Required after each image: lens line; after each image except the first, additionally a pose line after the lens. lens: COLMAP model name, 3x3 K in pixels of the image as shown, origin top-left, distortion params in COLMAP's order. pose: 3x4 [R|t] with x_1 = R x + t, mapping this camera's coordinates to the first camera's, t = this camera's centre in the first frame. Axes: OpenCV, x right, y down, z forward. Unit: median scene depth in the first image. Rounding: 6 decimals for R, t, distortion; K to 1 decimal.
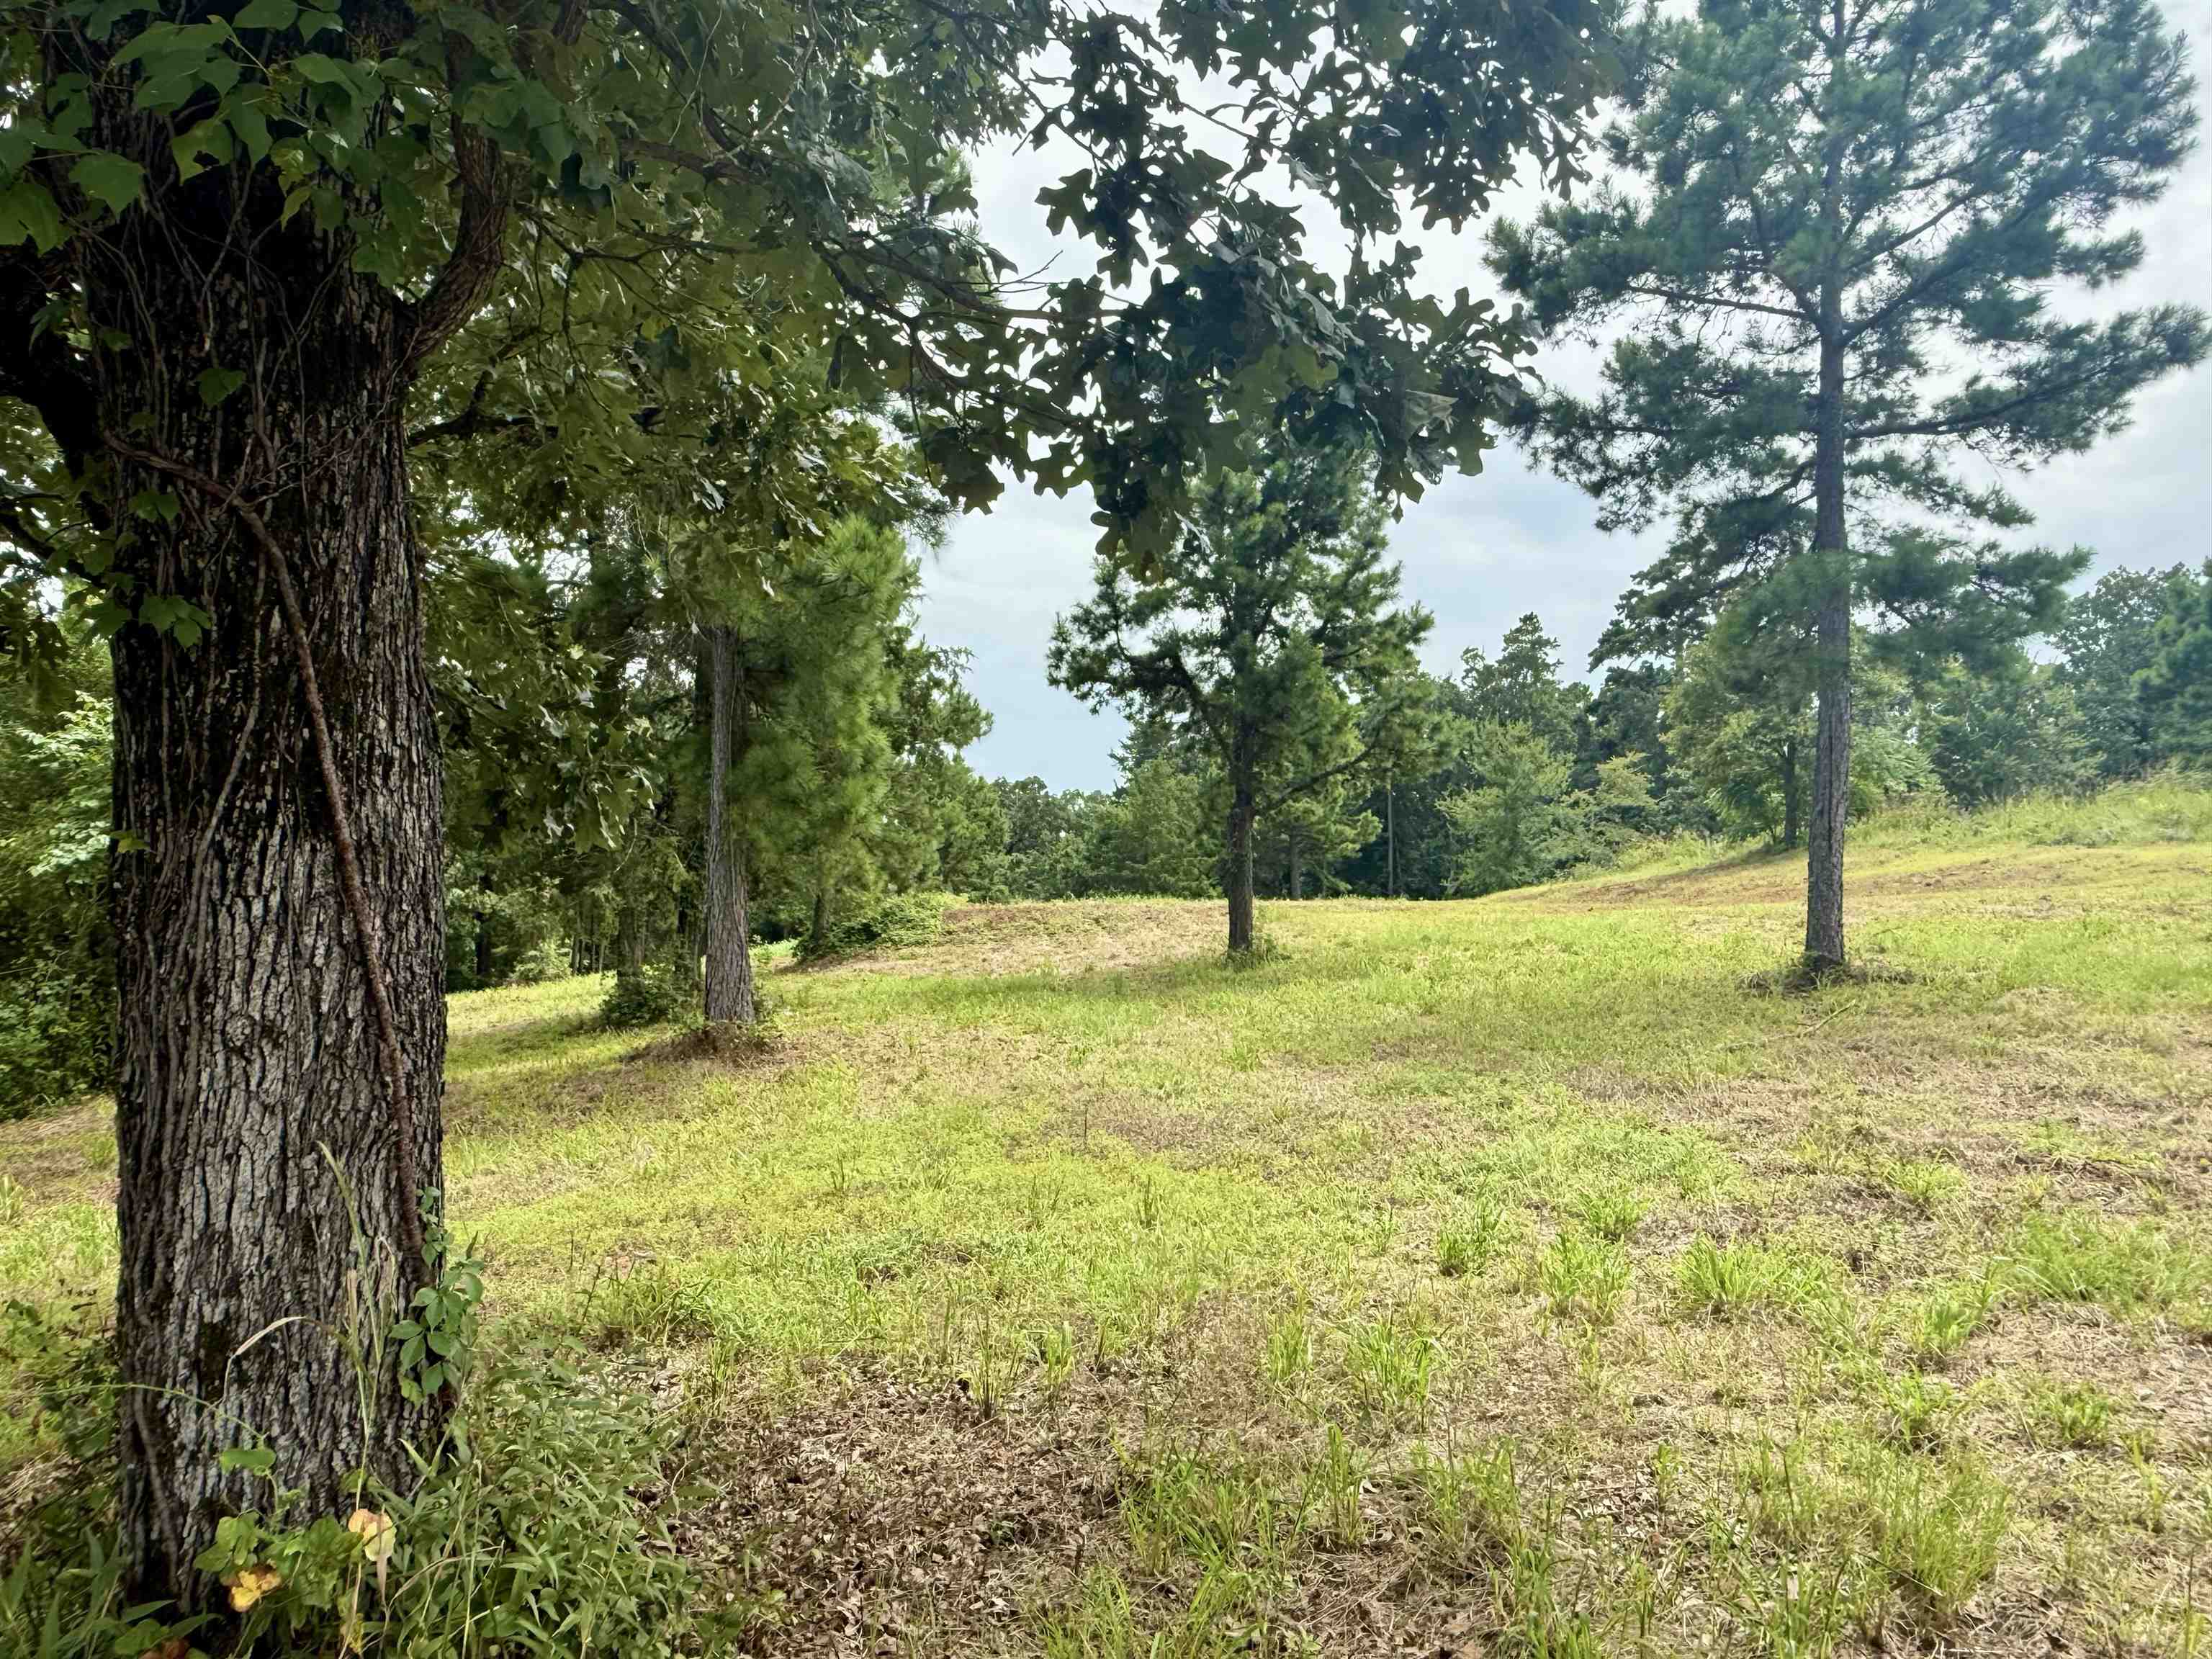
lens RADIAL K [[1549.4, 0, 1106.9], [0, 1549.4, 831.7], [0, 0, 1]] dist [-0.001480, -0.000241]
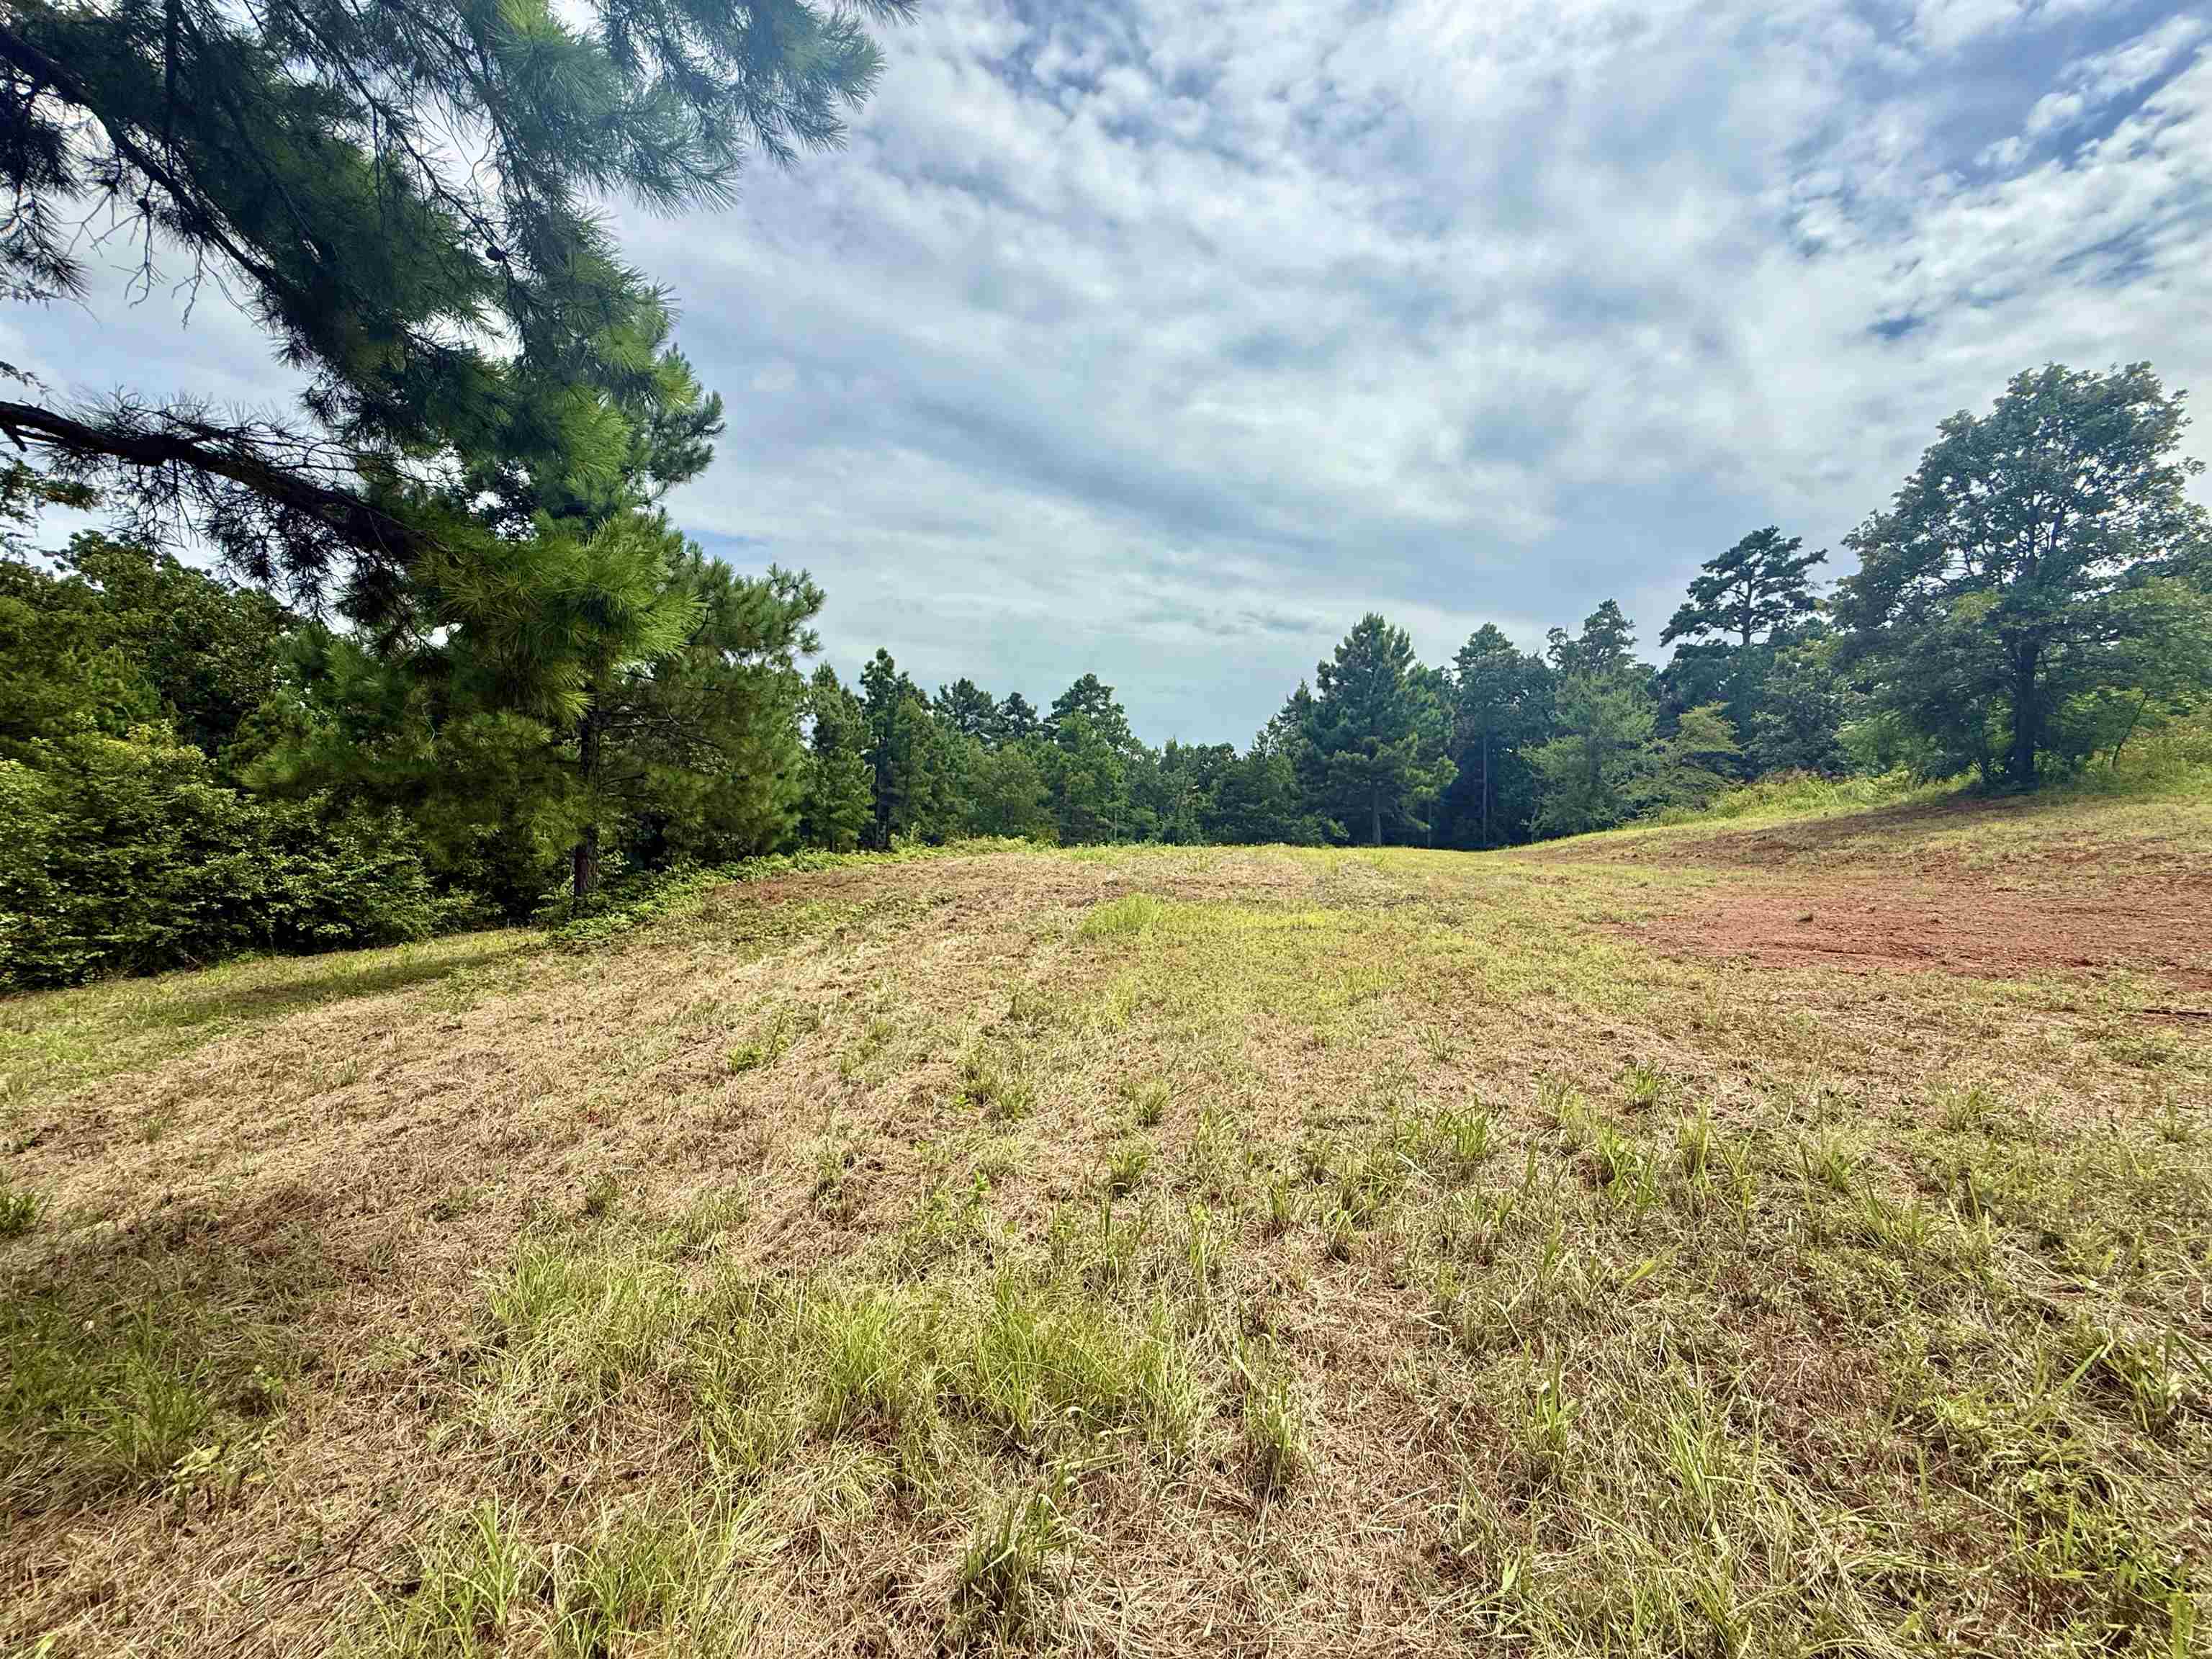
lens RADIAL K [[886.6, 0, 1102.8], [0, 886.6, 829.7], [0, 0, 1]] dist [0.004271, 0.000780]
pose [[0.971338, 0.006284, -0.237621, 0.049367], [0.006750, 0.998518, 0.053998, 0.001304], [0.237608, -0.054054, 0.969856, 0.203913]]
